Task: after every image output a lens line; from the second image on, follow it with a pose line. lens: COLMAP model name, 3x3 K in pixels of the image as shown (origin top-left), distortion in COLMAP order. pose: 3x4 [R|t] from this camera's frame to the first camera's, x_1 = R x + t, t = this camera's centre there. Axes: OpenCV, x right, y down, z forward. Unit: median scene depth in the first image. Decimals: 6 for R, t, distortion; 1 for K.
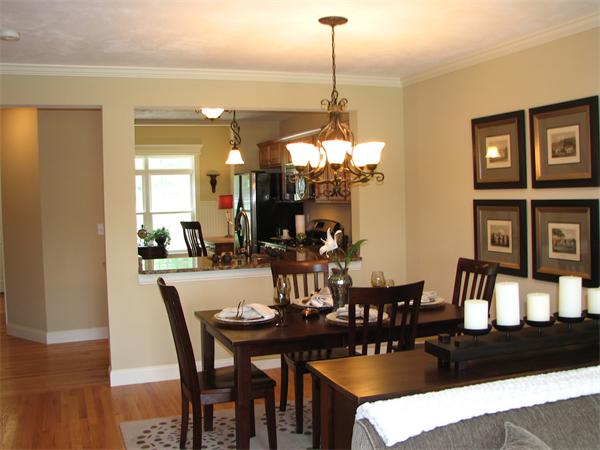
lens RADIAL K [[649.8, 0, 300.0], [0, 649.8, 225.0], [0, 0, 1]] dist [-0.209304, 0.306226]
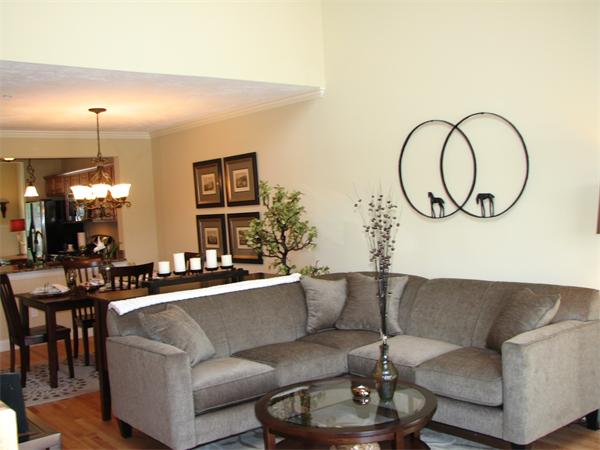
lens RADIAL K [[649.8, 0, 300.0], [0, 649.8, 225.0], [0, 0, 1]] dist [-0.209304, 0.306226]
pose [[0.944855, -0.042565, 0.324710, 0.001381], [0.051360, 0.998508, -0.018559, 0.024609], [-0.323436, 0.034213, 0.945631, -0.530181]]
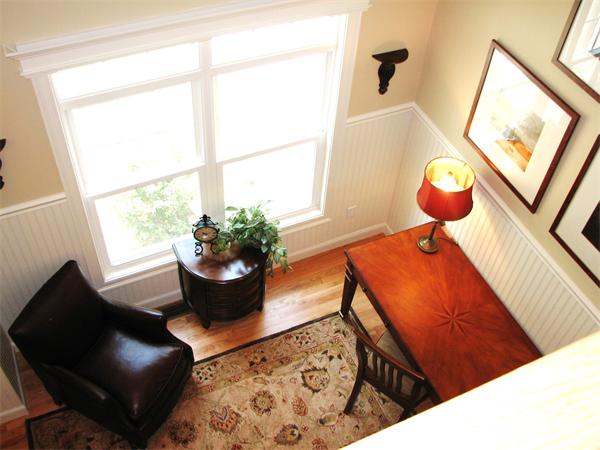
lens RADIAL K [[649.8, 0, 300.0], [0, 649.8, 225.0], [0, 0, 1]] dist [-0.209304, 0.306226]
pose [[0.993243, -0.006430, 0.115875, -0.497085], [-0.078754, 0.696030, 0.713681, -0.569795], [-0.085241, -0.717984, 0.690821, 1.558253]]
